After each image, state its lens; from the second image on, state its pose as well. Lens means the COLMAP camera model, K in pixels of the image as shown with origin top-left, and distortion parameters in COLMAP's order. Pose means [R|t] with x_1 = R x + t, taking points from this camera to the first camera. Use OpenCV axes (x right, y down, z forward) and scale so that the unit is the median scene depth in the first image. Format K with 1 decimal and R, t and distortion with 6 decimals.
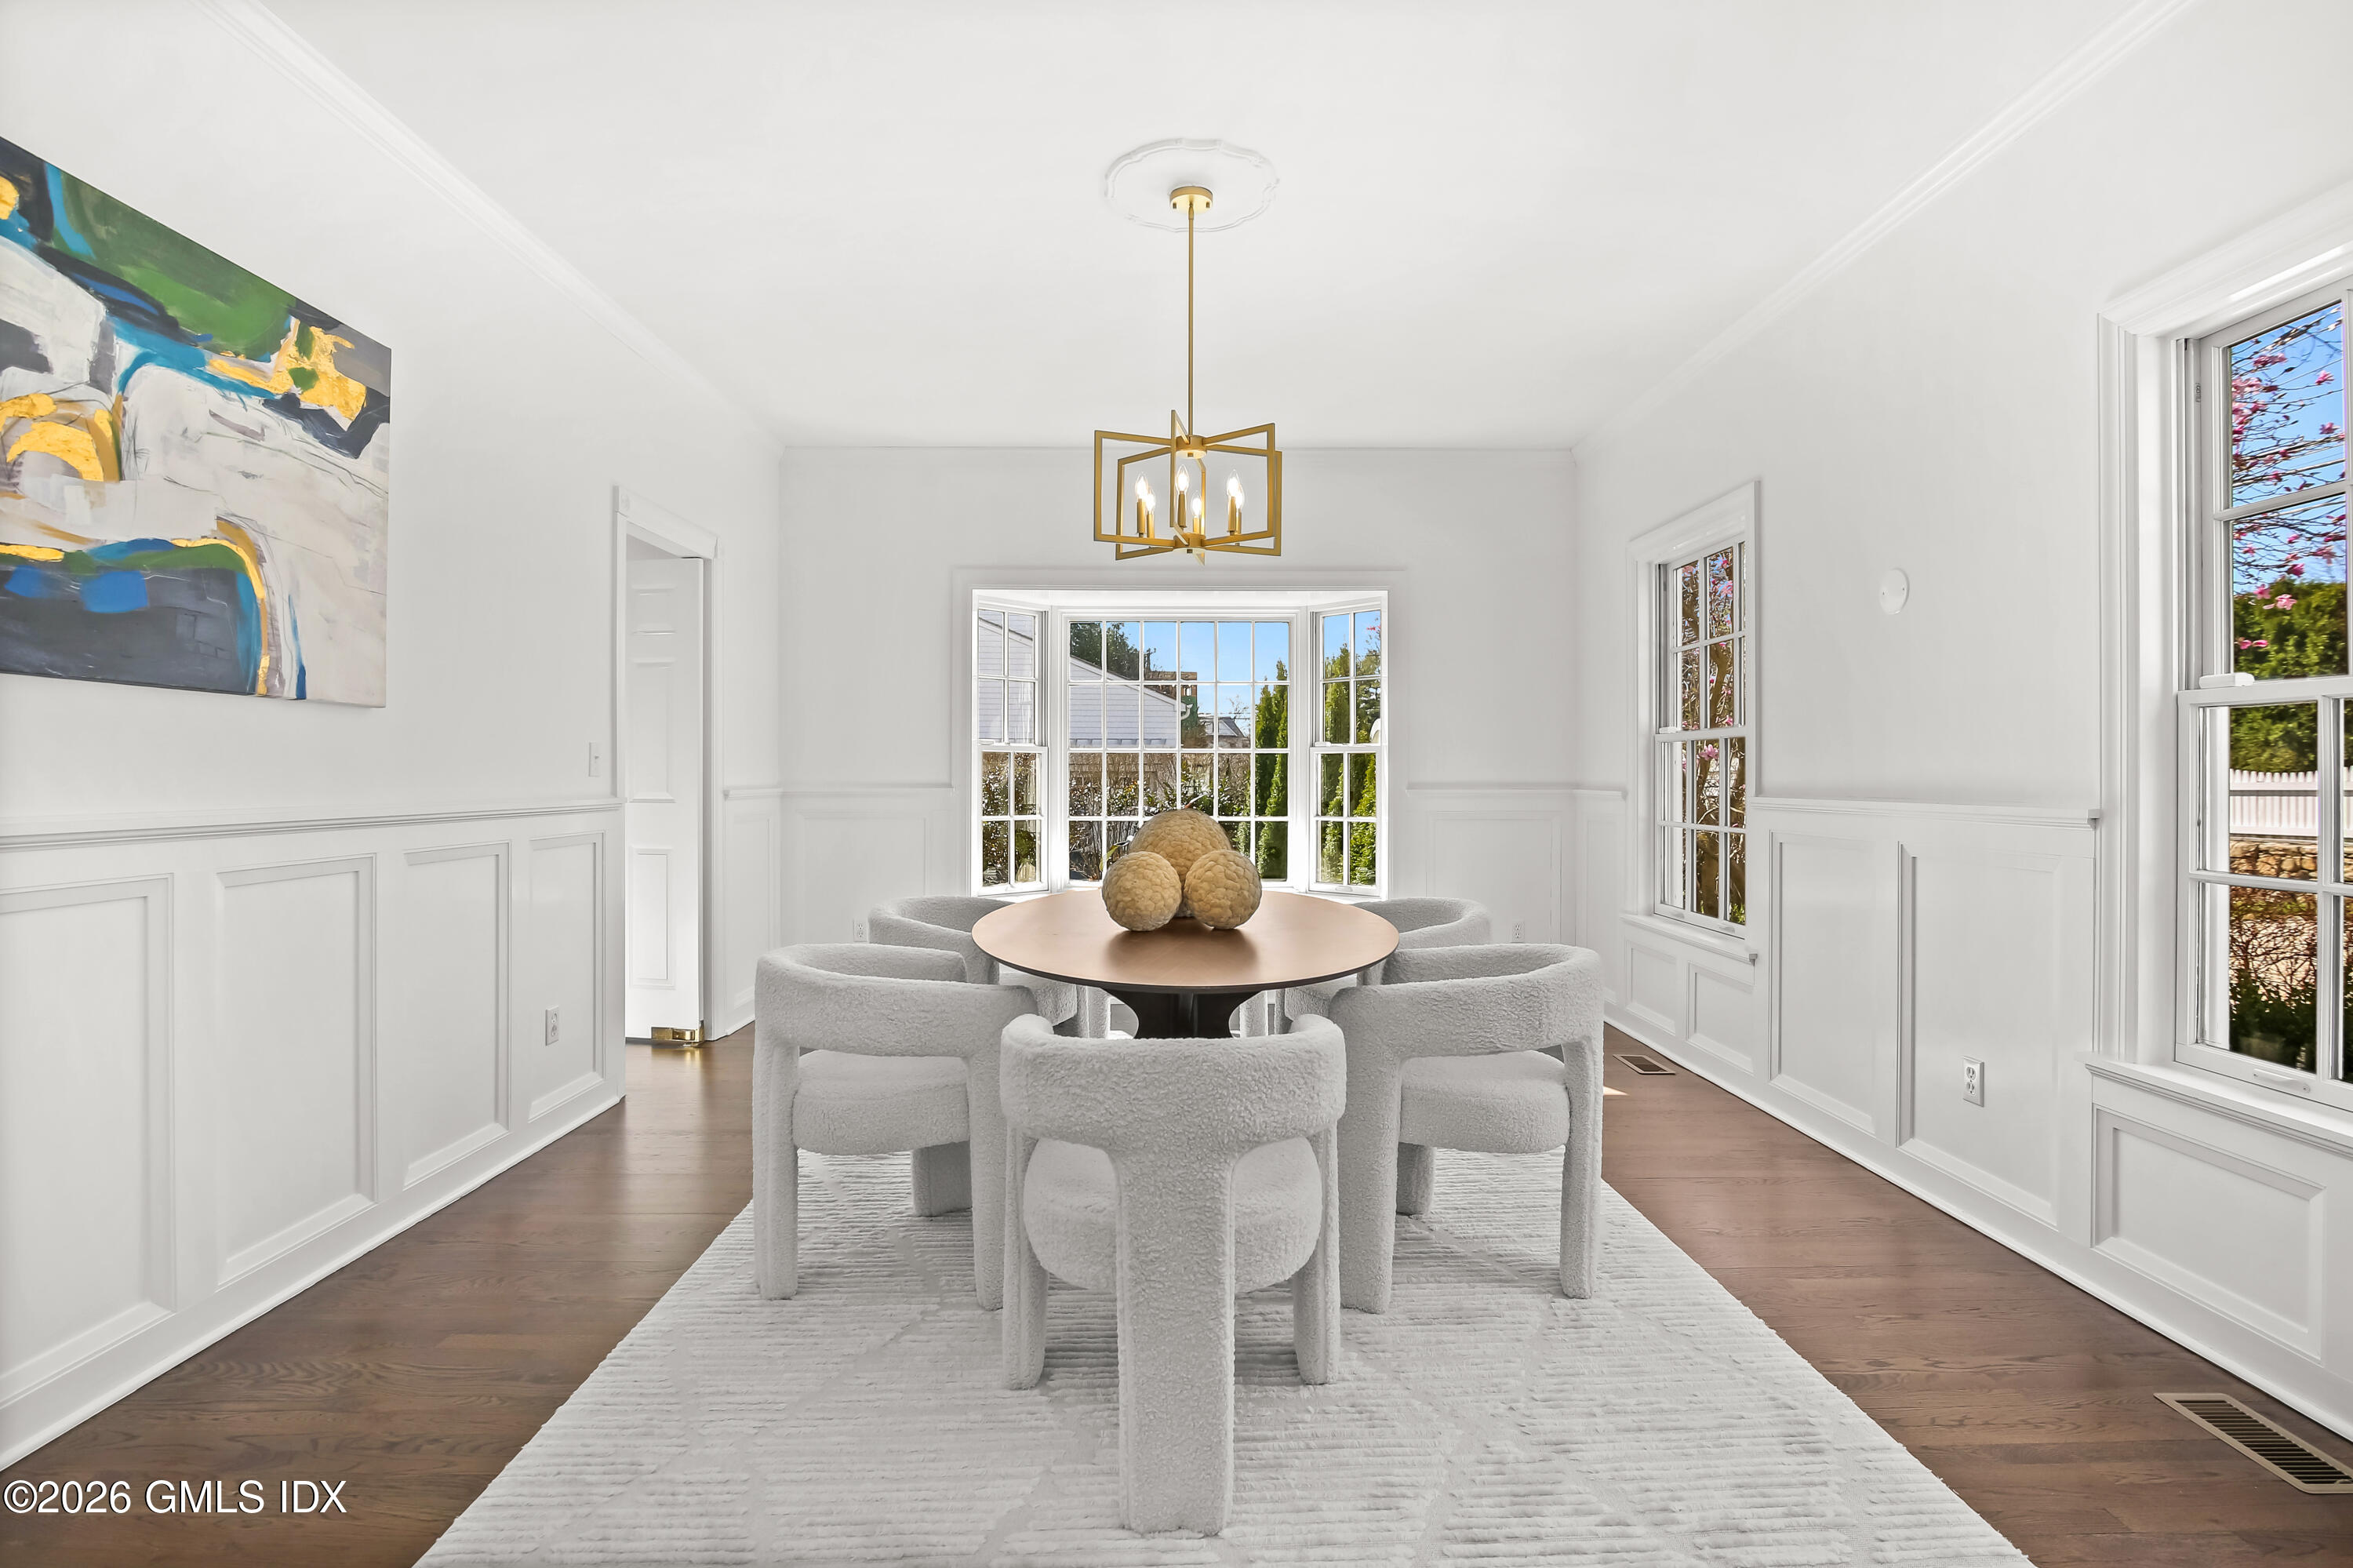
lens RADIAL K [[1083.3, 0, 1141.2], [0, 1083.3, 773.9], [0, 0, 1]] dist [-0.017492, -0.002675]
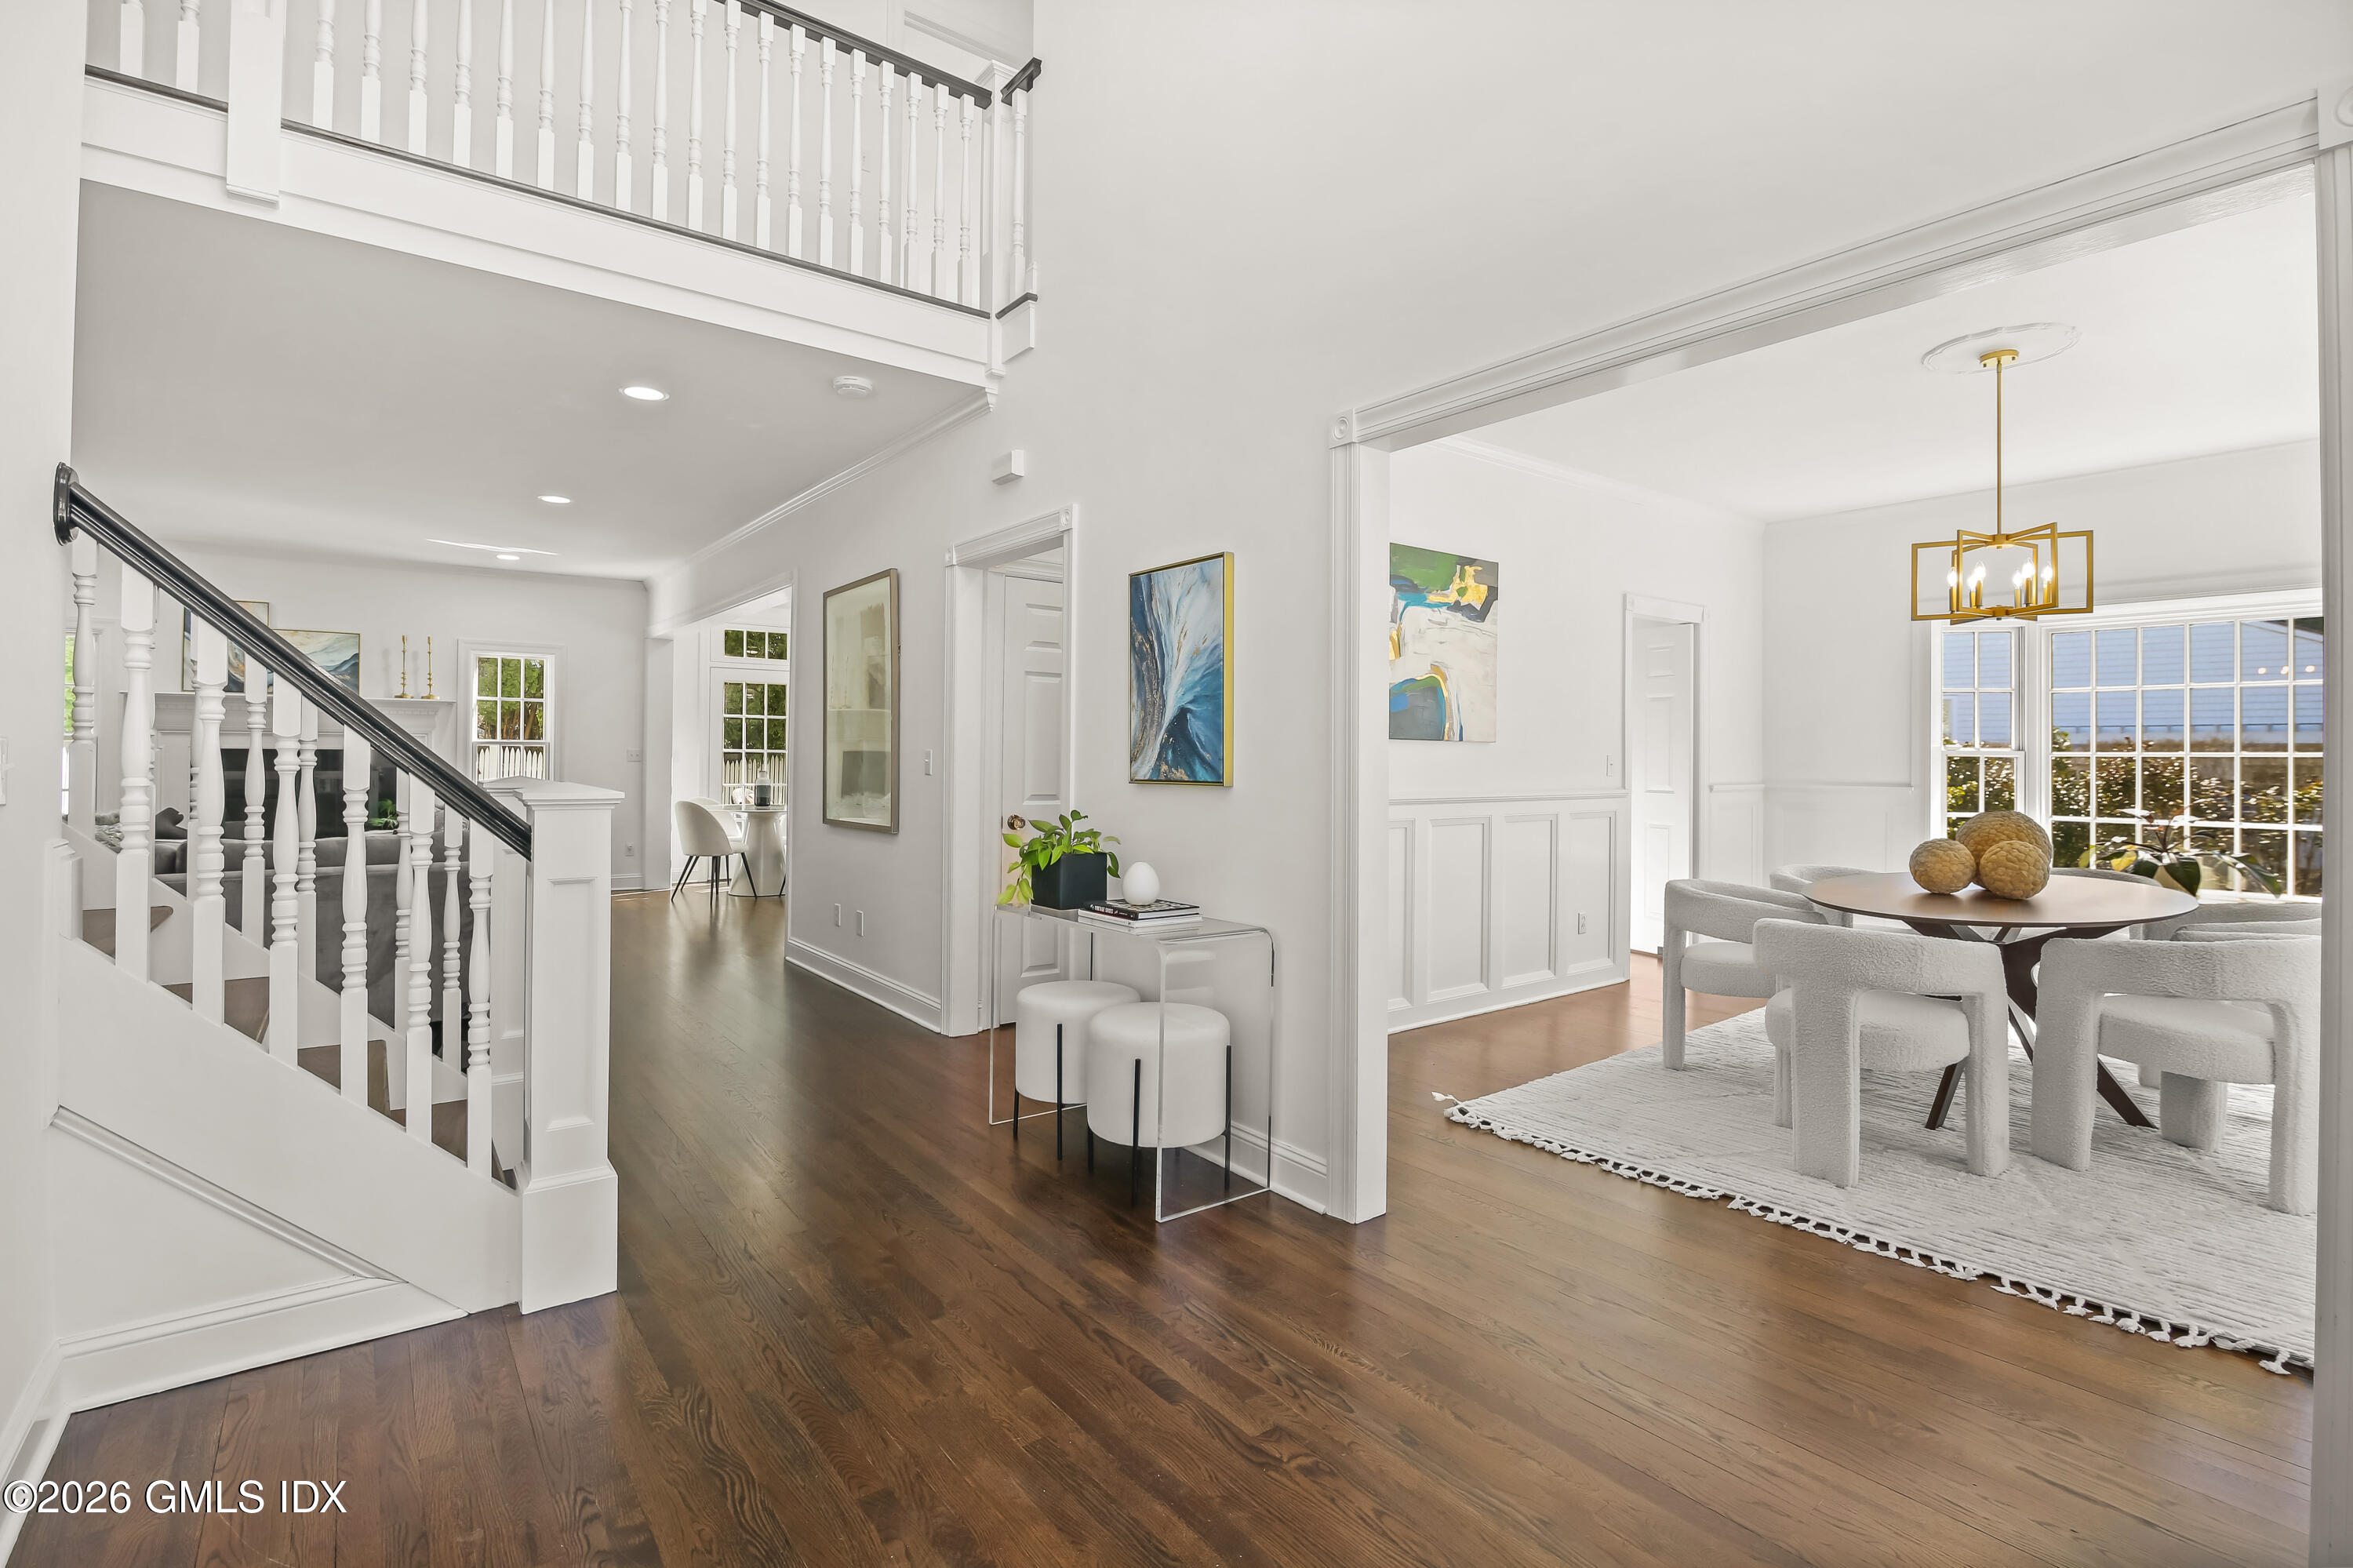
lens RADIAL K [[1083.3, 0, 1186.7], [0, 1083.3, 762.7], [0, 0, 1]] dist [-0.017492, -0.002675]
pose [[0.610069, 0.008006, -0.792308, 0.601546], [-0.006413, 0.999966, 0.005166, -0.033652], [0.792322, 0.001930, 0.610100, -0.762803]]
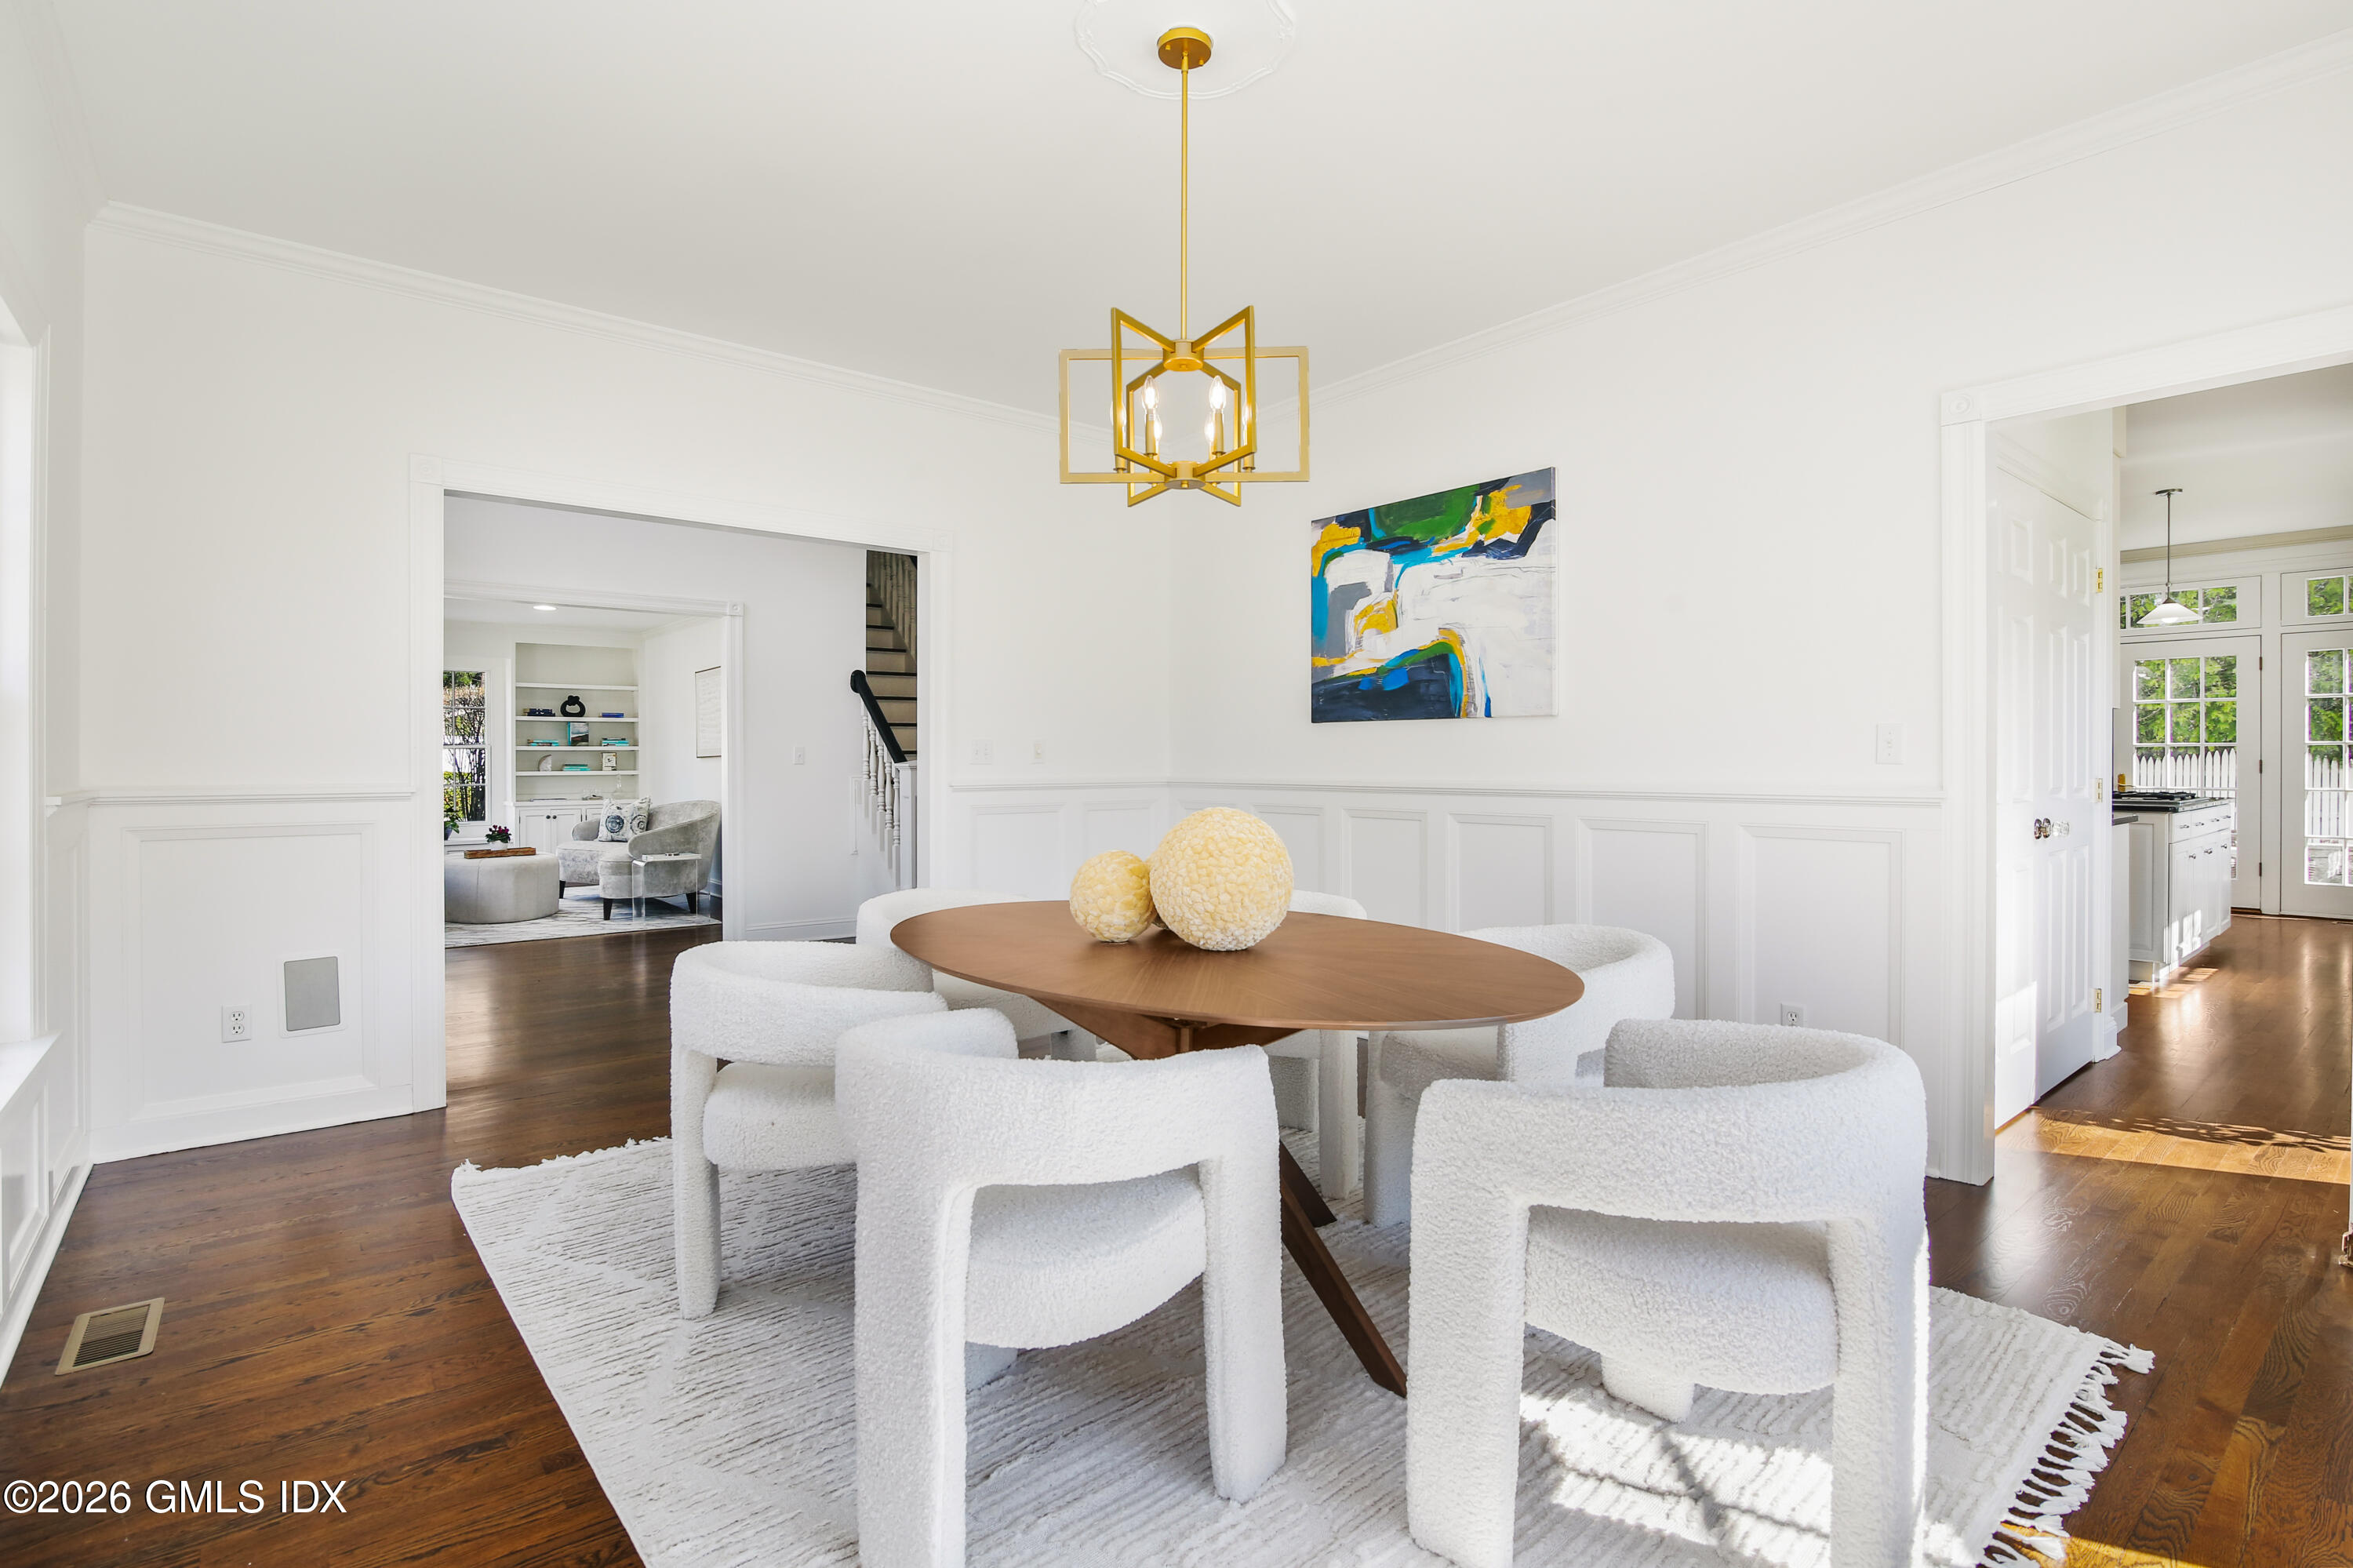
lens RADIAL K [[1083.3, 0, 1184.1], [0, 1083.3, 766.0], [0, 0, 1]] dist [-0.017492, -0.002675]
pose [[-0.748016, 0.000954, -0.663680, 0.704002], [-0.001507, 0.999994, 0.003136, 0.002928], [0.663678, 0.003346, -0.748010, 1.950868]]
